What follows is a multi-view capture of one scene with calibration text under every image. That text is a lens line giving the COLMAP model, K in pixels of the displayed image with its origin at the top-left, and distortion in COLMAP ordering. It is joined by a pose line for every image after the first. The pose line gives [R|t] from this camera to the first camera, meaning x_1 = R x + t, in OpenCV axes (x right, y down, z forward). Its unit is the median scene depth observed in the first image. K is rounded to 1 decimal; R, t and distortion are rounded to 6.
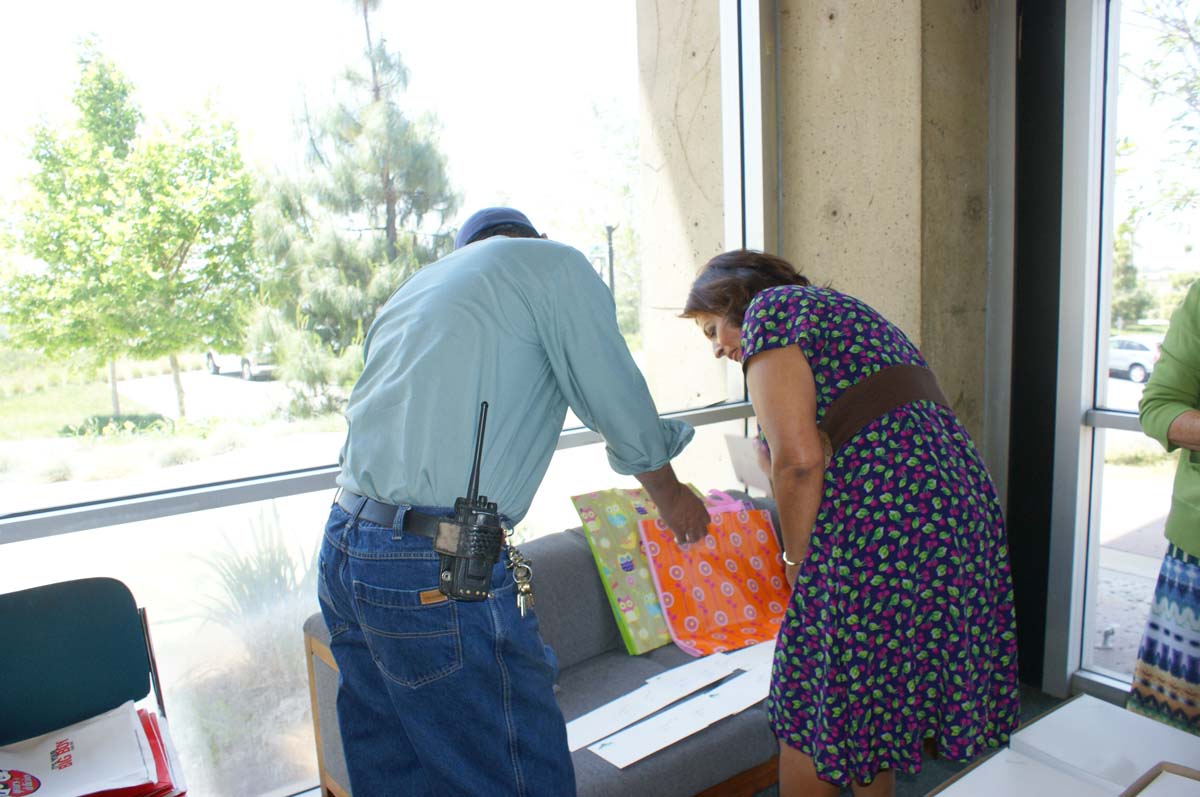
lens RADIAL K [[971.2, 0, 600.0], [0, 971.2, 398.5], [0, 0, 1]] dist [-0.162595, 0.161442]
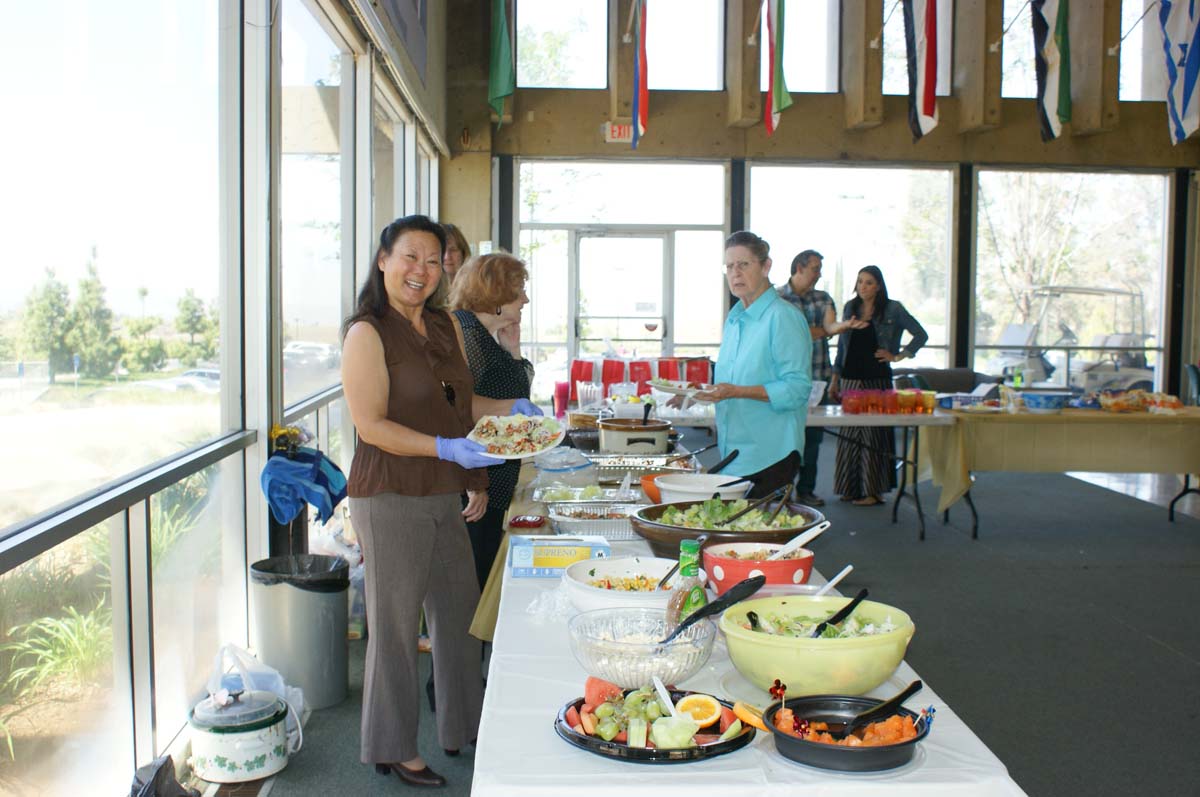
lens RADIAL K [[1368.2, 0, 600.0], [0, 1368.2, 398.5], [0, 0, 1]] dist [-0.156859, 0.215620]
pose [[0.560060, -0.019065, 0.828233, -3.509966], [0.081360, 0.996168, -0.032085, 0.405053], [-0.824447, 0.085354, 0.559465, -2.106002]]
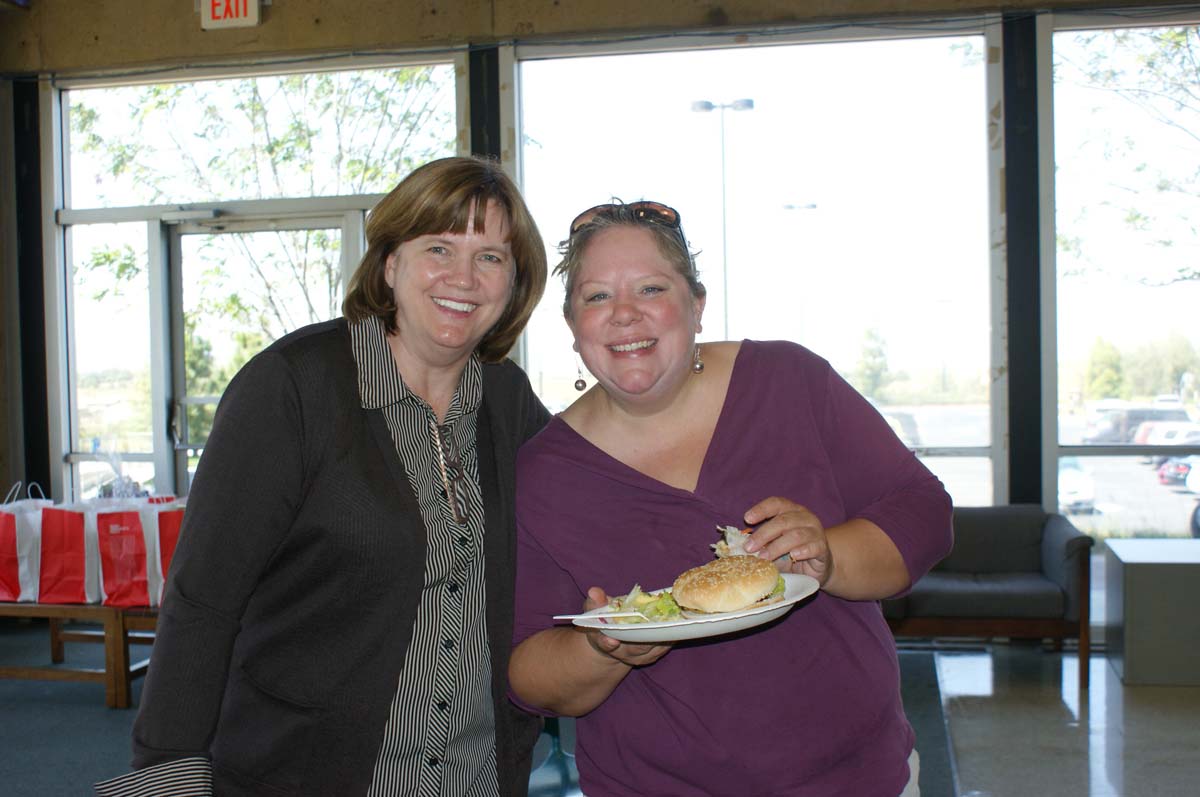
lens RADIAL K [[1440.7, 0, 600.0], [0, 1440.7, 398.5], [0, 0, 1]] dist [-0.082470, 0.083143]
pose [[0.741590, -0.004103, 0.670841, -0.524503], [0.082242, 0.992994, -0.084842, 0.214307], [-0.665794, 0.118089, 0.736732, -1.622794]]
